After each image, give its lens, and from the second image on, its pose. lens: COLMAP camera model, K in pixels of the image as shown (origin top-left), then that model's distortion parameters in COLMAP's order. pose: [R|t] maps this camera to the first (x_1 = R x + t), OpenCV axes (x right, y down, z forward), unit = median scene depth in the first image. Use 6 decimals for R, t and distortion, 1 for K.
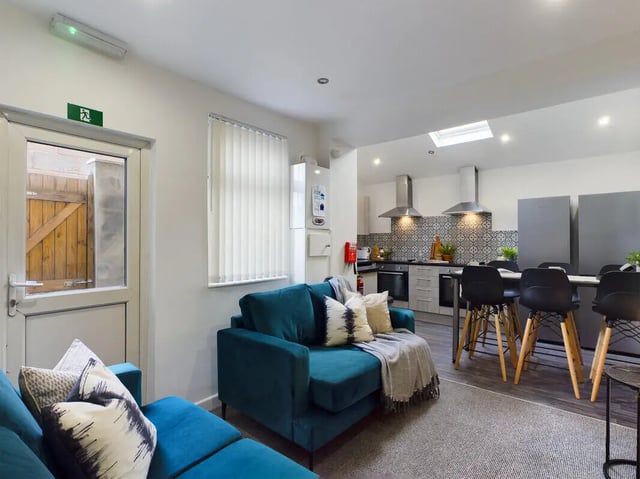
lens RADIAL K [[337.2, 0, 320.0], [0, 337.2, 239.5], [0, 0, 1]] dist [0.001295, -0.000091]
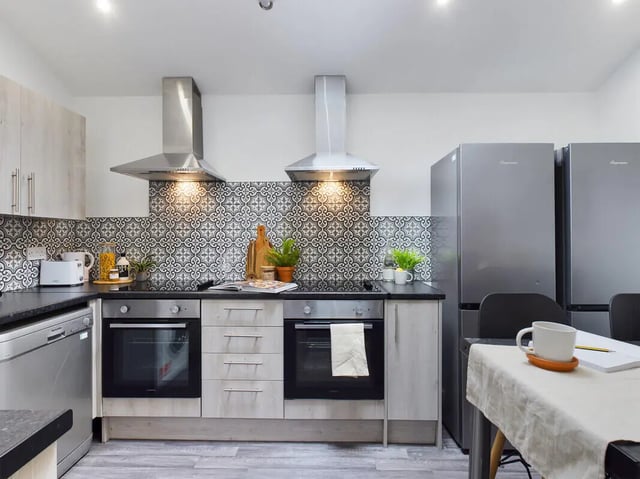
lens RADIAL K [[337.2, 0, 320.0], [0, 337.2, 239.5], [0, 0, 1]] dist [0.001295, -0.000091]
pose [[0.773756, -0.002059, 0.633481, 0.121911], [-0.002825, 0.999974, 0.006701, 0.005379], [-0.633478, -0.006974, 0.773729, 0.599958]]
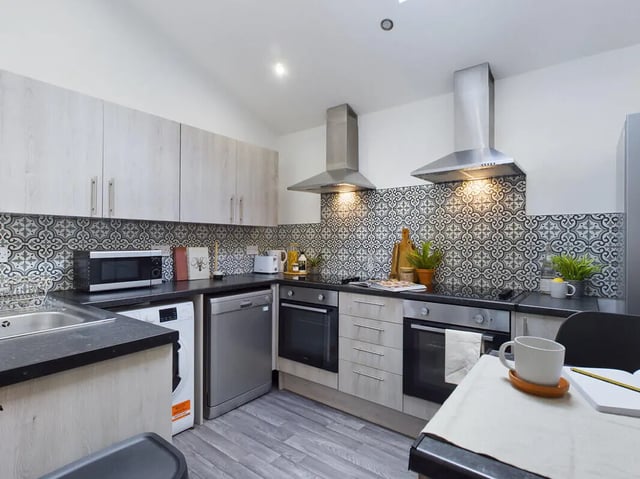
lens RADIAL K [[343.6, 0, 320.0], [0, 343.6, 239.5], [0, 0, 1]] dist [-0.000790, -0.000099]
pose [[0.999264, 0.005761, 0.037933, 0.210210], [-0.005867, 0.999979, 0.002681, 0.004777], [-0.037916, -0.002902, 0.999277, 0.521475]]
